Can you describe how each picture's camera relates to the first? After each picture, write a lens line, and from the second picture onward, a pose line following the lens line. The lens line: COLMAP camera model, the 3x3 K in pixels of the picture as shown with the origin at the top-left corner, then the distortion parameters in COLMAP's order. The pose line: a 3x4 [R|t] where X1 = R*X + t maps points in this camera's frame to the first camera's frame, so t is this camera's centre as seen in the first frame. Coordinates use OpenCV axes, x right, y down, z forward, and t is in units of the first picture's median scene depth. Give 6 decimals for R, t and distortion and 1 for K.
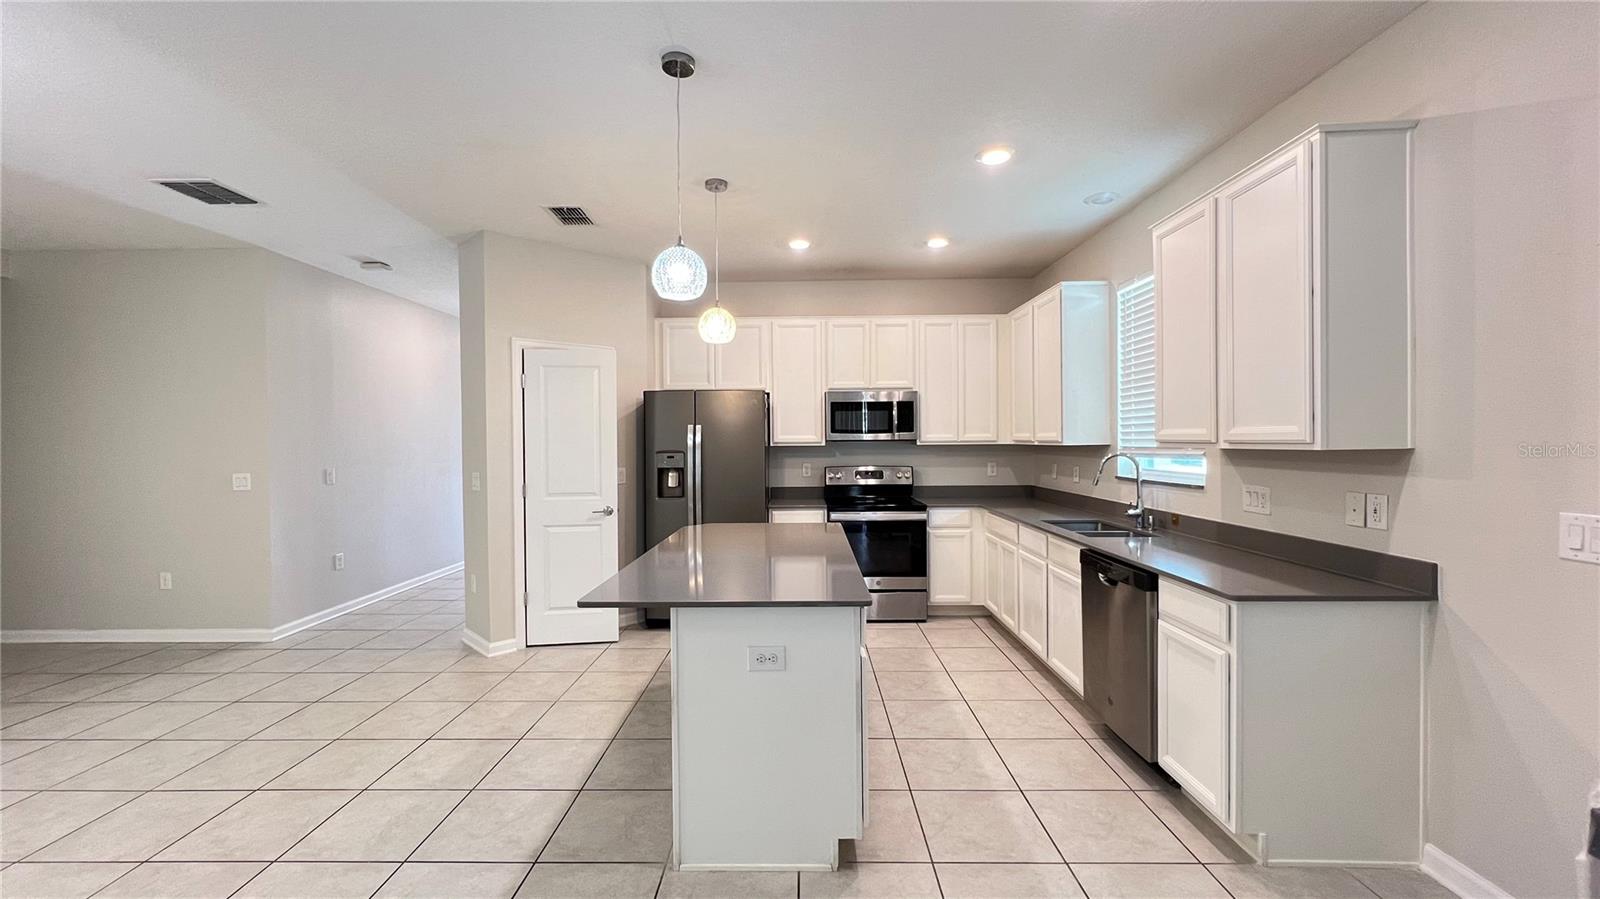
lens RADIAL K [[638.1, 0, 793.7], [0, 638.1, 447.8], [0, 0, 1]] dist [0.000773, -0.000103]
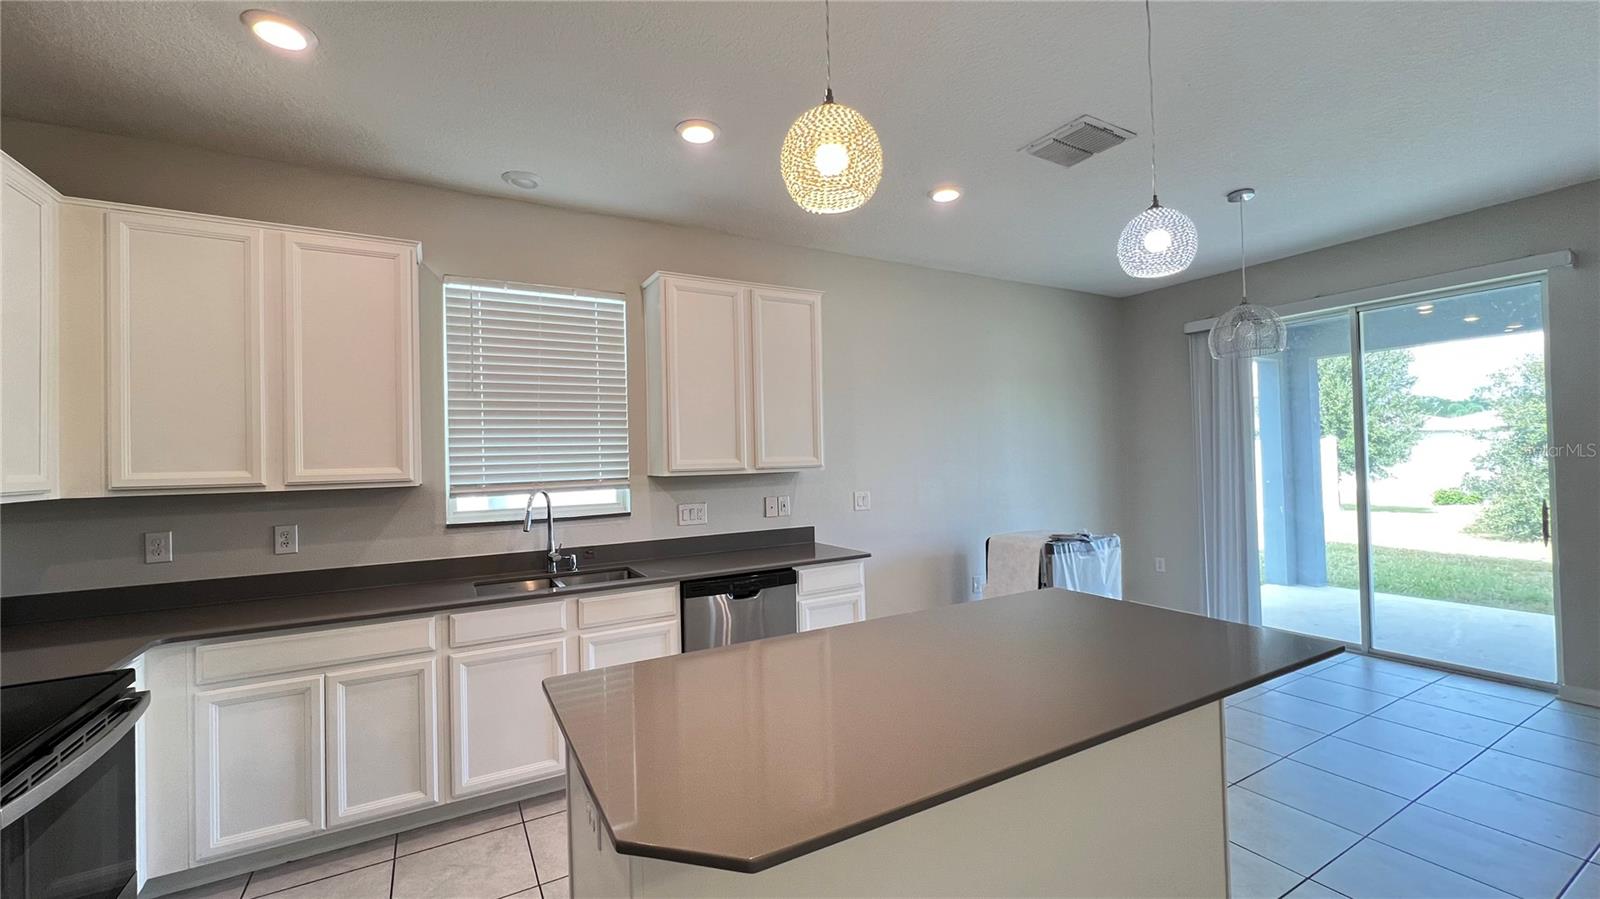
lens RADIAL K [[638.1, 0, 793.7], [0, 638.1, 447.8], [0, 0, 1]] dist [0.000773, -0.000103]
pose [[-0.499875, 0.036581, 0.865324, -0.372536], [0.039102, 0.999042, -0.019646, -0.015605], [-0.865214, 0.024015, -0.500827, 1.068082]]
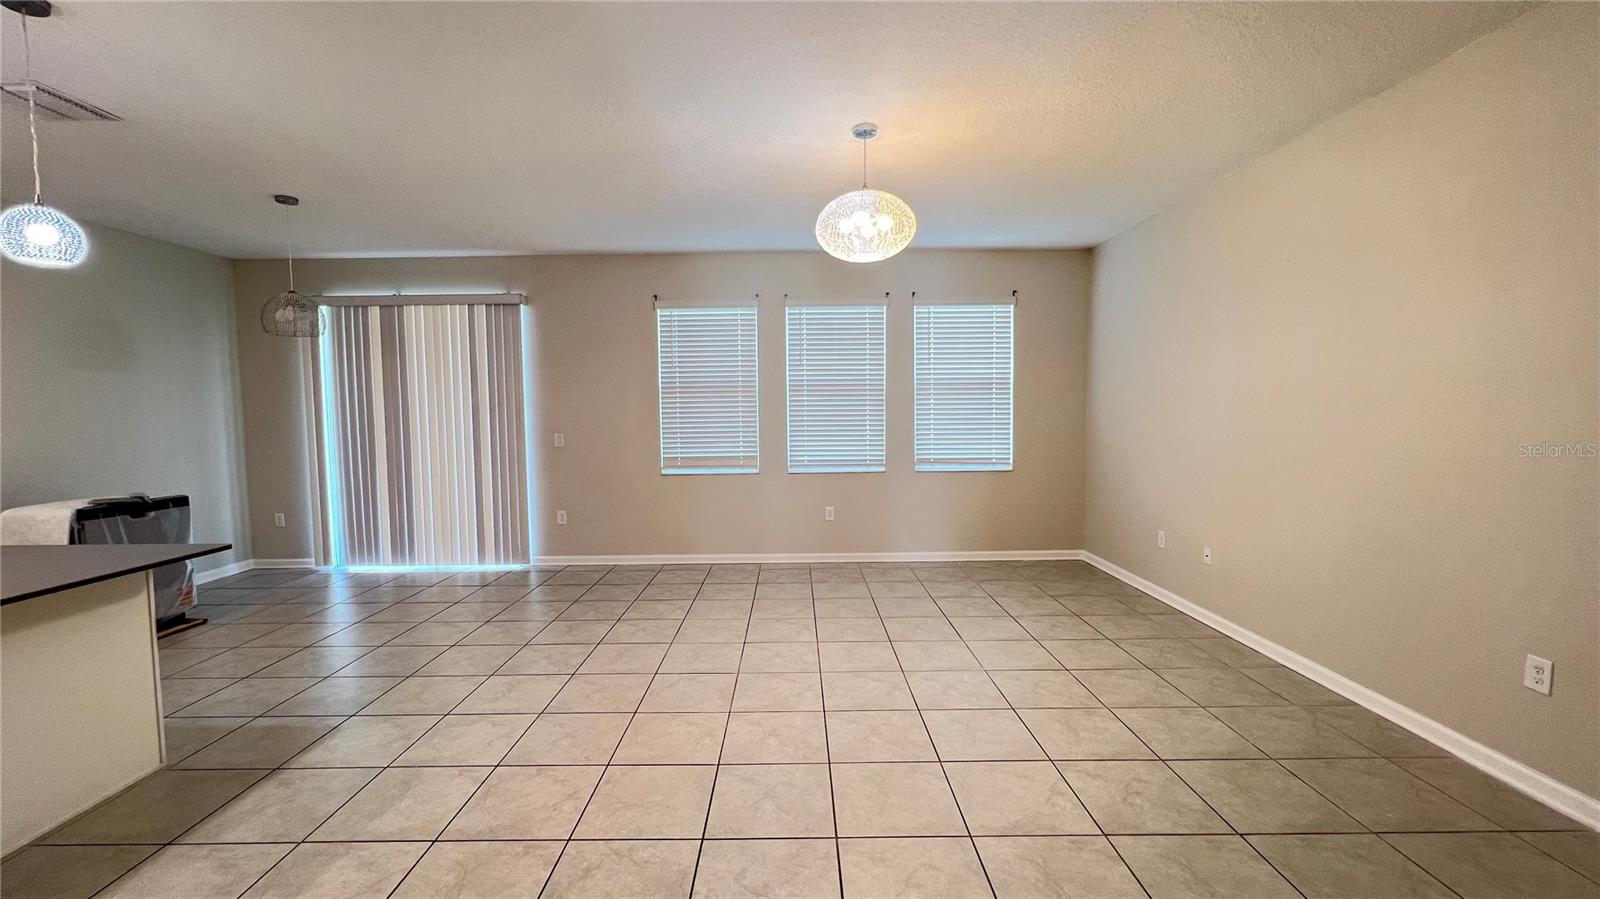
lens RADIAL K [[638.1, 0, 793.7], [0, 638.1, 447.8], [0, 0, 1]] dist [0.000773, -0.000103]
pose [[-0.999713, 0.020932, -0.011690, -0.748326], [0.020048, 0.997258, 0.071230, -0.007610], [0.013149, 0.070975, -0.997391, 1.178961]]
